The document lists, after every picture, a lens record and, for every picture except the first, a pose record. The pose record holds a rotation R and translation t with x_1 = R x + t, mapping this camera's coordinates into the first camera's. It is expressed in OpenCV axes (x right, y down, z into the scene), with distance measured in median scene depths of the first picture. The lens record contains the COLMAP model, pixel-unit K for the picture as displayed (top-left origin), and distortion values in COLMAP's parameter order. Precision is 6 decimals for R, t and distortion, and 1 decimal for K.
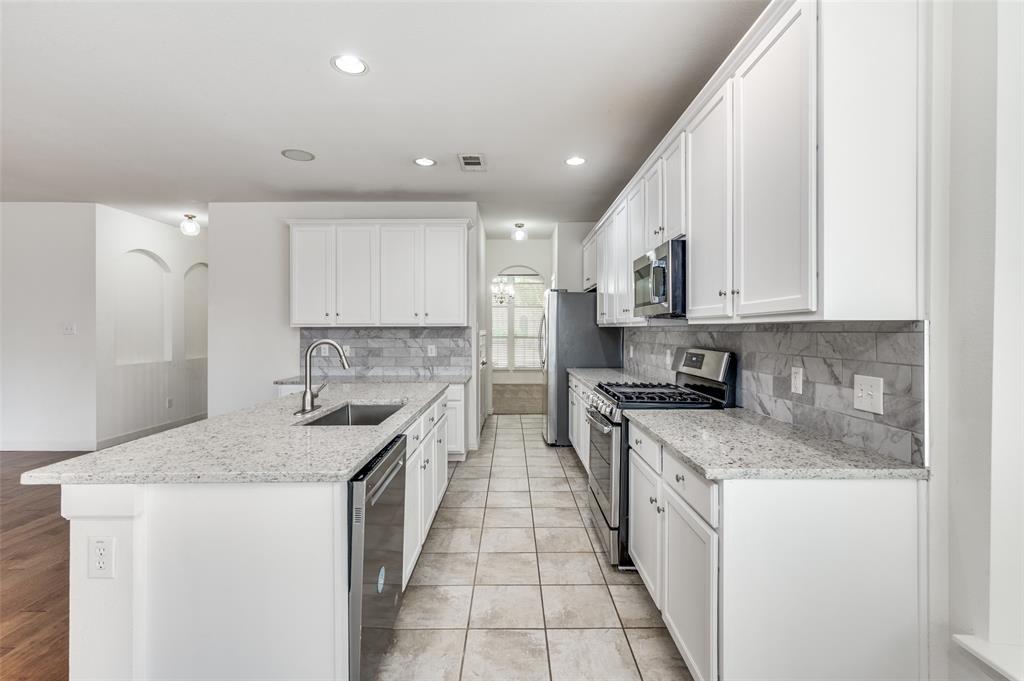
lens RADIAL K [[455.9, 0, 511.7], [0, 455.9, 322.7], [0, 0, 1]] dist [-0.000094, -0.000037]
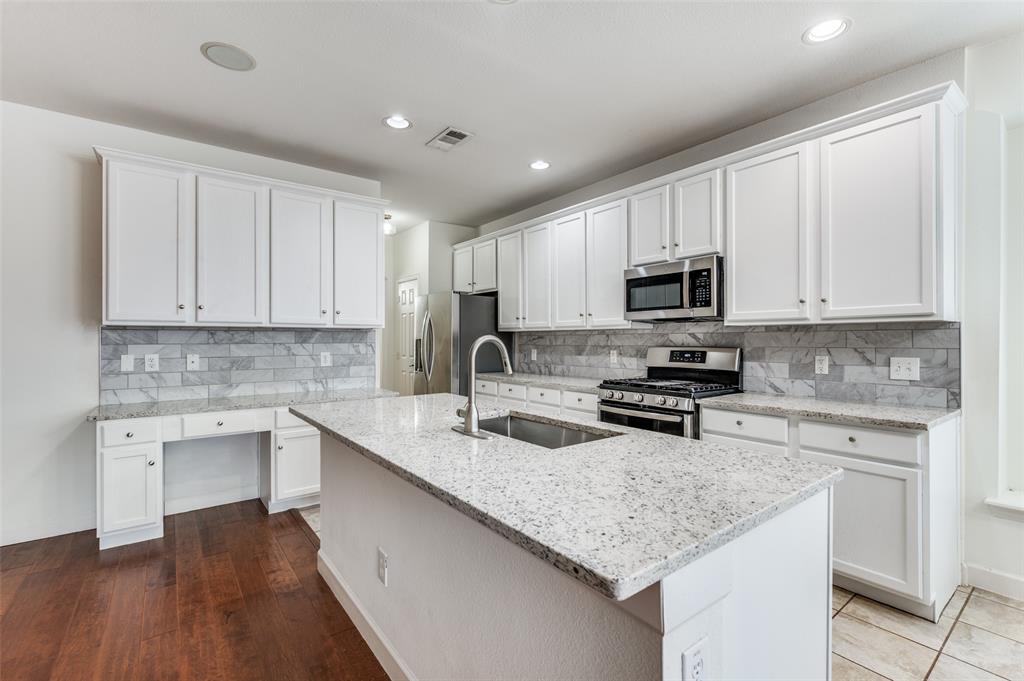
lens RADIAL K [[451.1, 0, 512.0], [0, 451.1, 340.5], [0, 0, 1]] dist [-0.001889, -0.000229]
pose [[0.792853, -0.000733, 0.609412, -0.614734], [-0.009409, 0.999865, 0.013444, 0.024967], [-0.609340, -0.016393, 0.792739, 0.295141]]
